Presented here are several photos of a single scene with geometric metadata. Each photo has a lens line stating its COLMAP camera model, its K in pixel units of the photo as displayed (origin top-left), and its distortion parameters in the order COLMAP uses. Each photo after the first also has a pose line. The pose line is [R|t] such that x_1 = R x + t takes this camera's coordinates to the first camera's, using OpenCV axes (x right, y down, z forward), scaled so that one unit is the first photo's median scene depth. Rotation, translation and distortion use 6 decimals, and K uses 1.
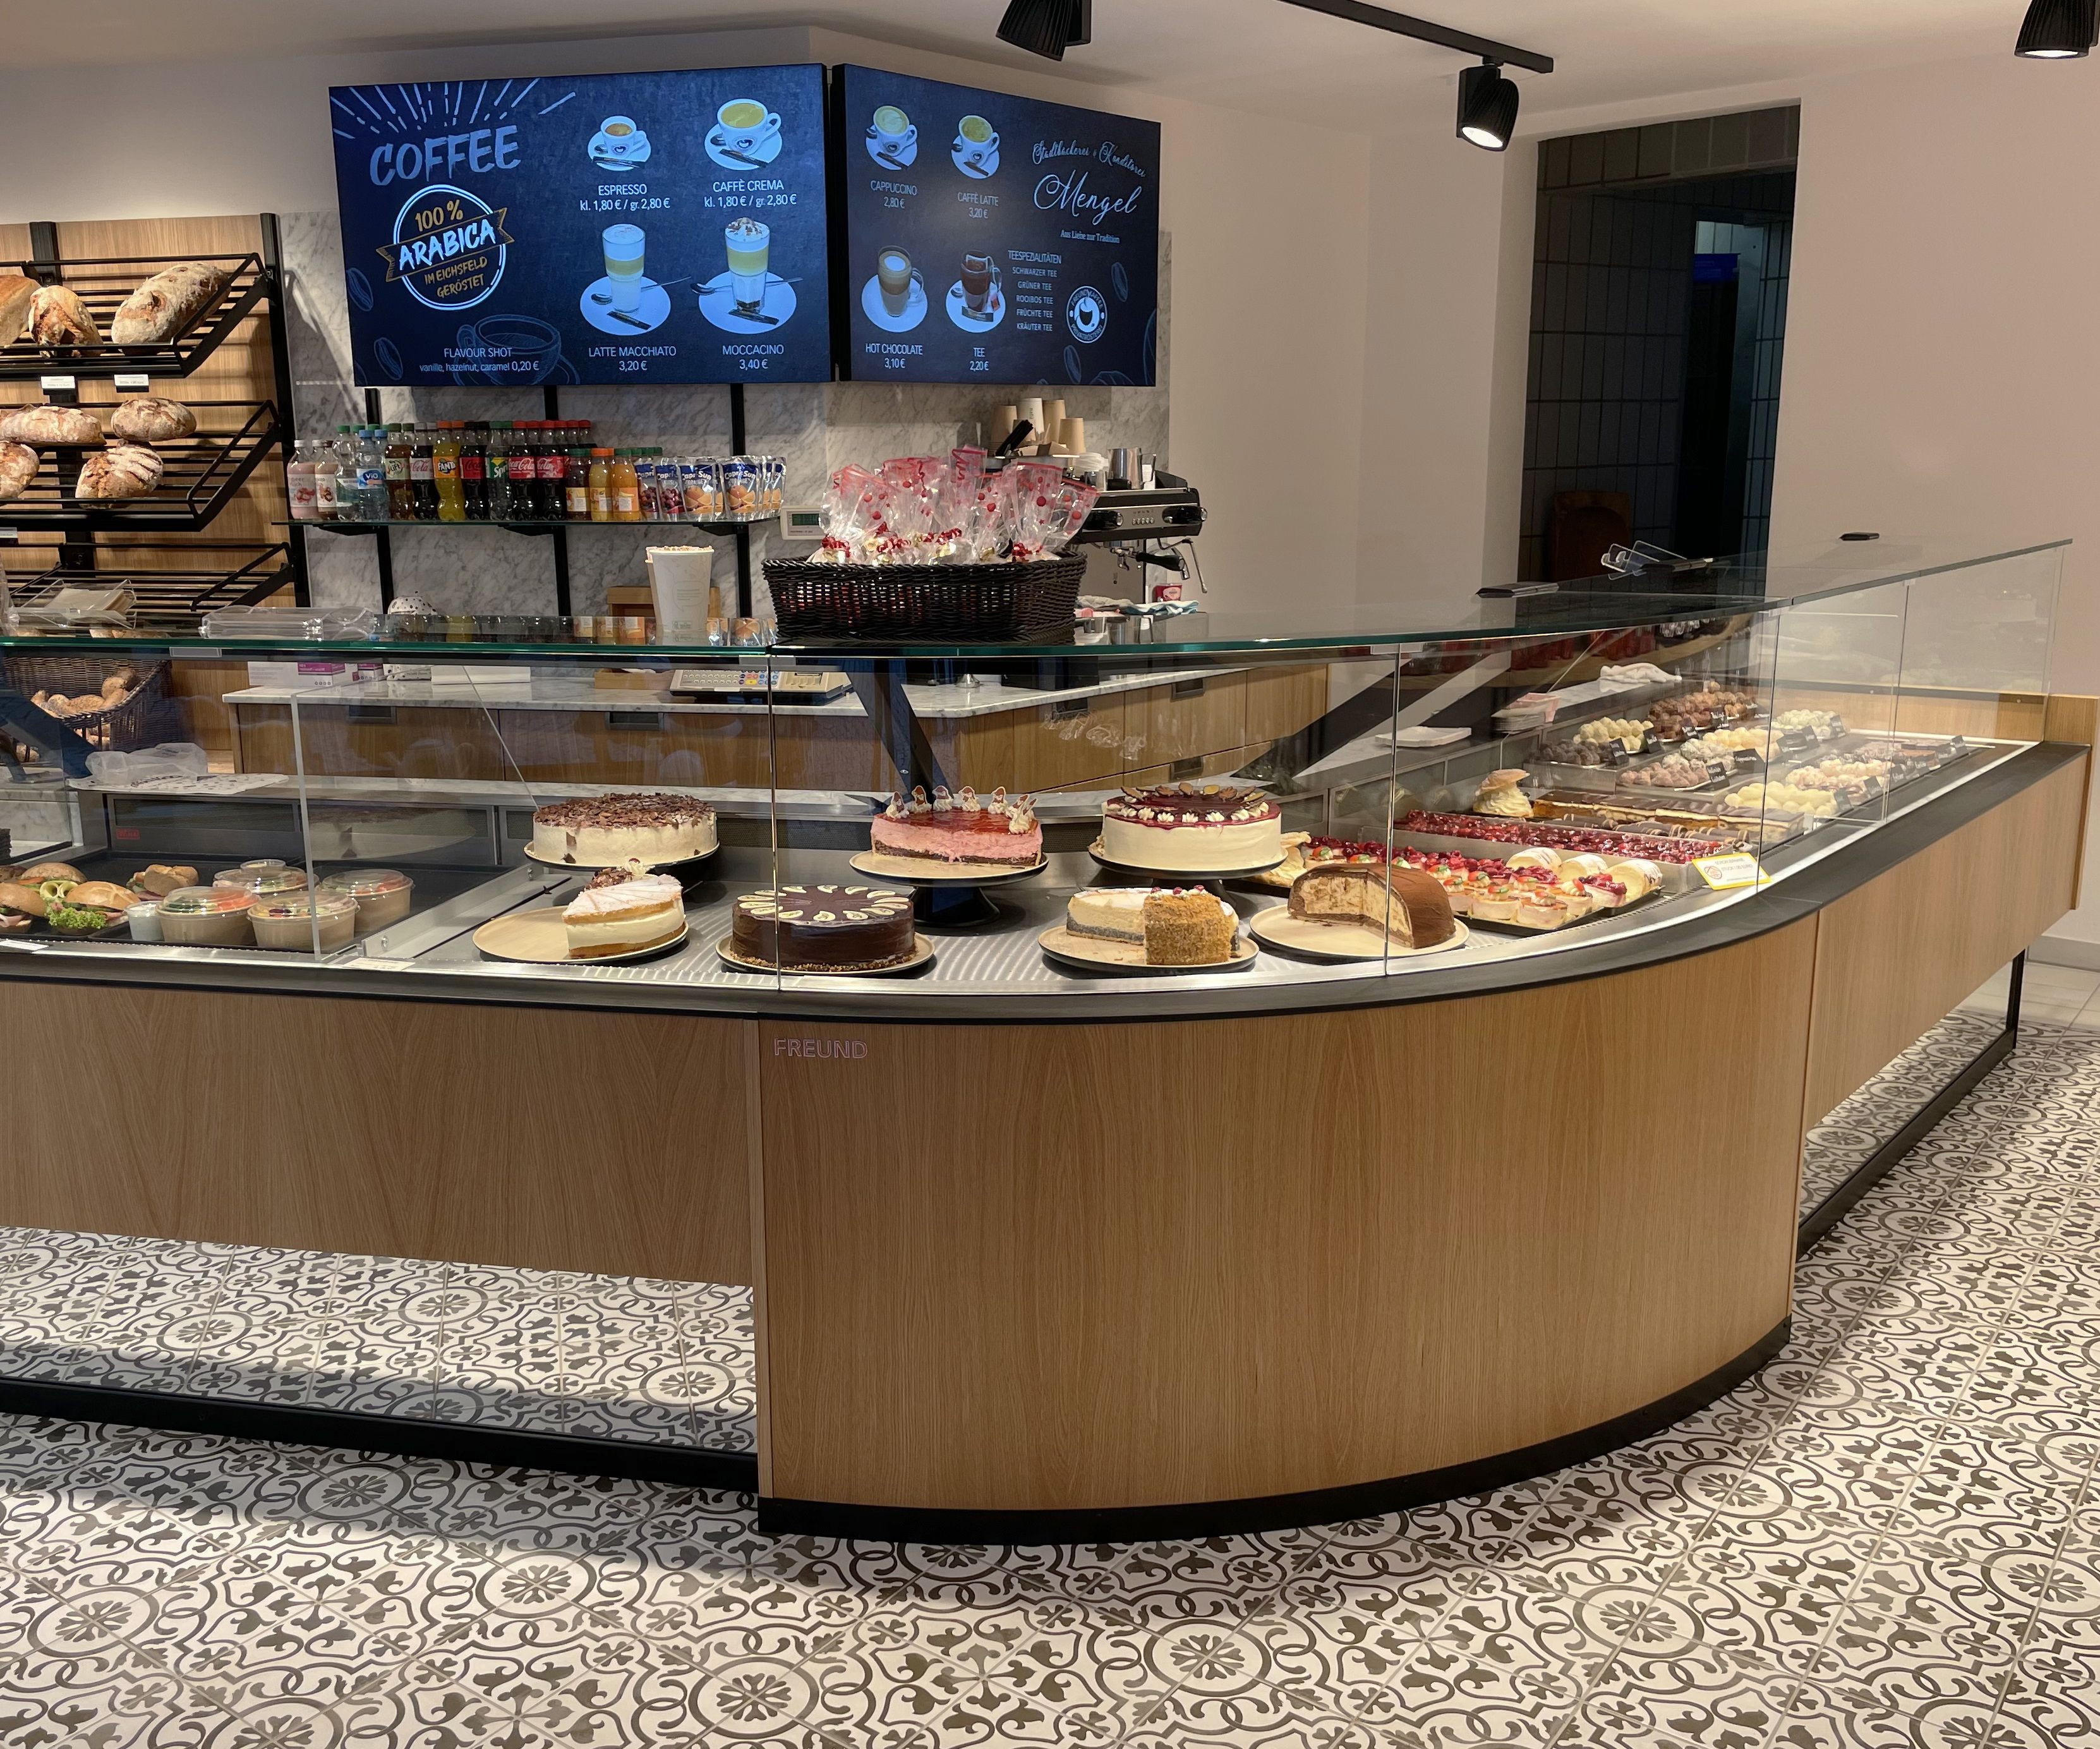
lens RADIAL K [[1799.4, 0, 1050.0], [0, 1799.4, 874.5], [0, 0, 1]] dist [0.102731, -0.085137]
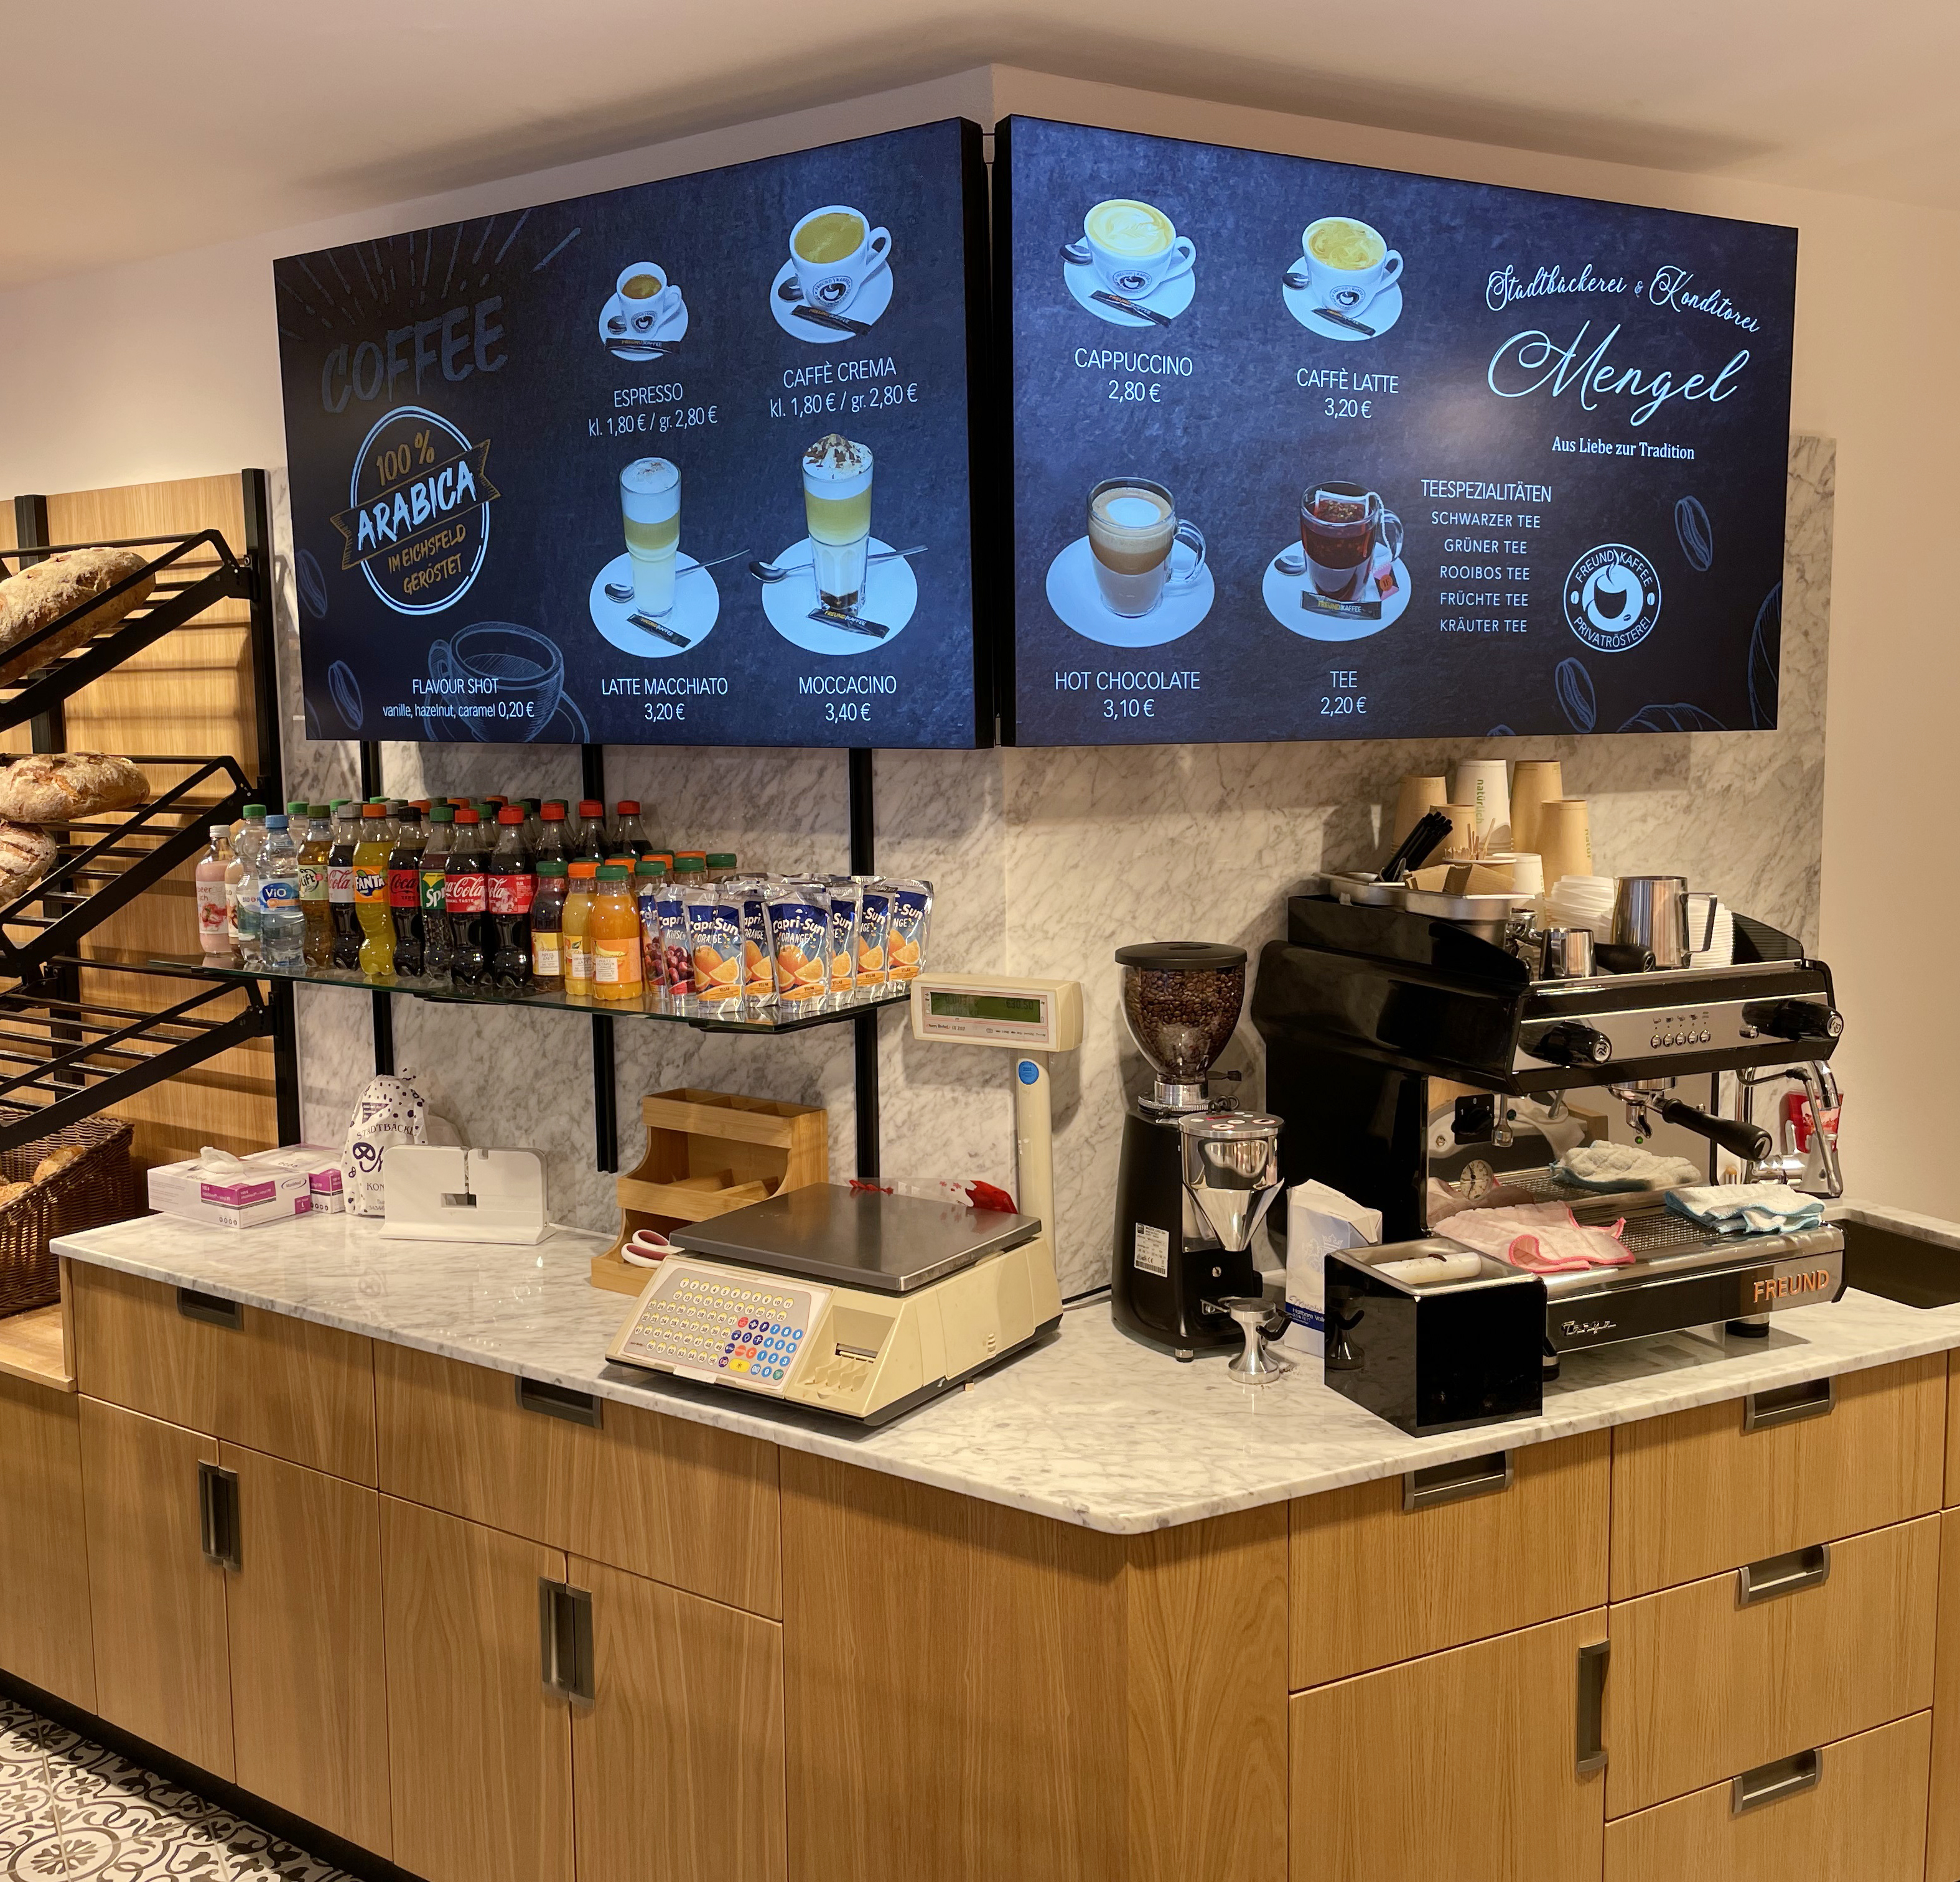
lens RADIAL K [[2146.4, 0, 980.0], [0, 2146.4, 941.0], [0, 0, 1]] dist [0.140527, -0.266523]
pose [[0.933363, 0.045099, -0.356090, 0.084239], [-0.092291, 0.988874, -0.116667, -0.147048], [0.346867, 0.141757, 0.927140, 0.453798]]
